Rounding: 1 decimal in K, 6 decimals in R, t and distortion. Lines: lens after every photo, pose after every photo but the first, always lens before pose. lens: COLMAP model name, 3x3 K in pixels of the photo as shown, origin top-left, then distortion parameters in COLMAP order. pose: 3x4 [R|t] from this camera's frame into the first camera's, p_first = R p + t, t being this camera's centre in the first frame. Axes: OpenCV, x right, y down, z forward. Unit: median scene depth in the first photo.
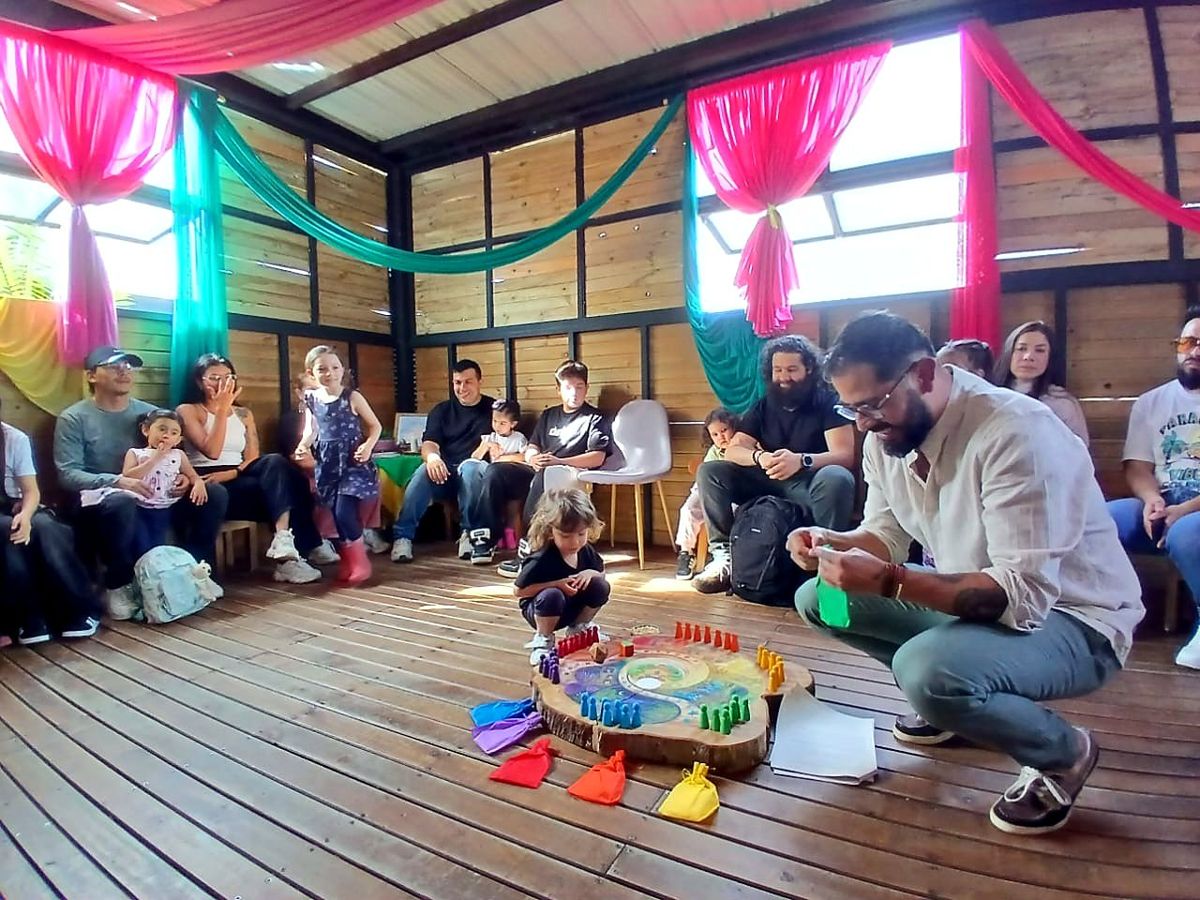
lens RADIAL K [[625.1, 0, 600.0], [0, 625.1, 450.0], [0, 0, 1]] dist [0.004449, -0.029004]
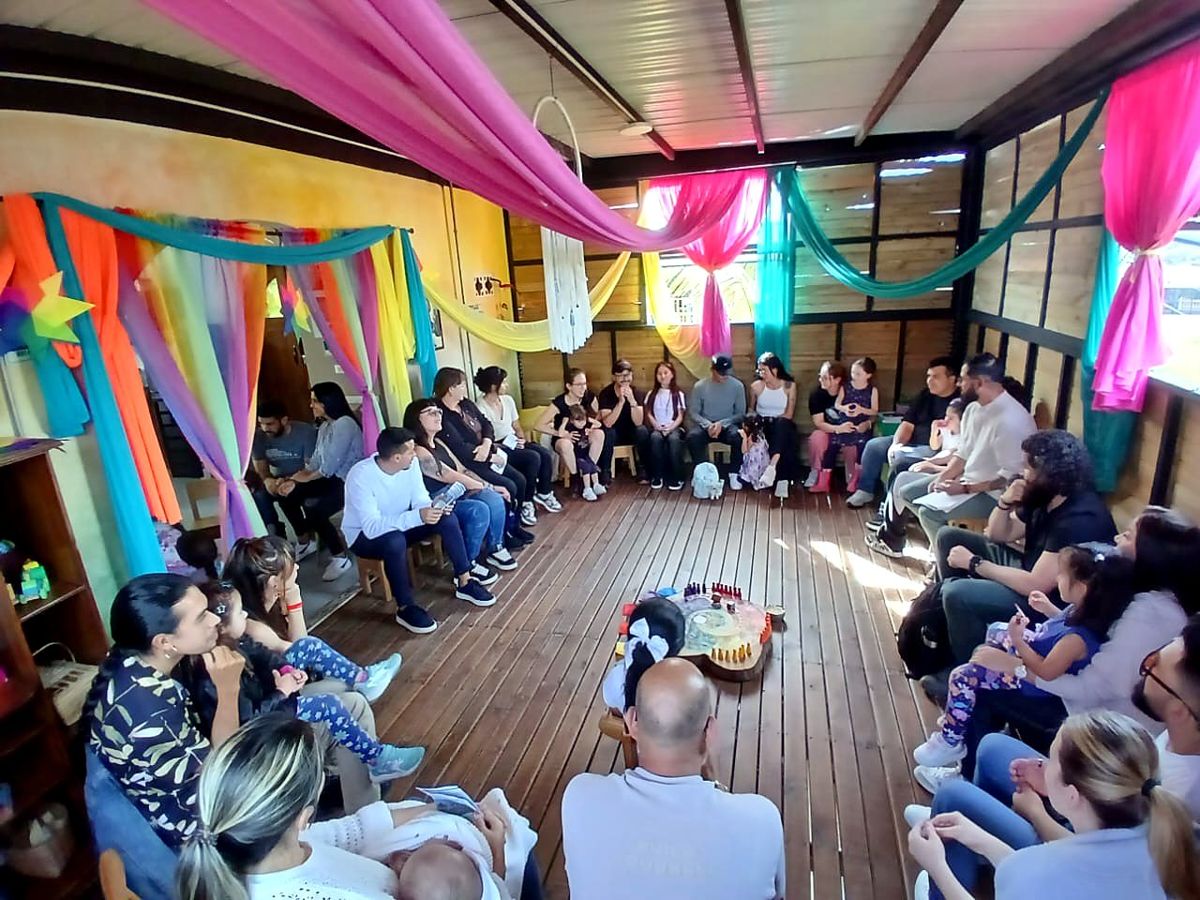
lens RADIAL K [[625.1, 0, 600.0], [0, 625.1, 450.0], [0, 0, 1]] dist [0.004449, -0.029004]
pose [[0.239117, 0.274886, -0.931268, 0.731697], [0.005293, 0.958707, 0.284345, -0.310561], [0.970976, -0.072921, 0.227789, 0.145795]]
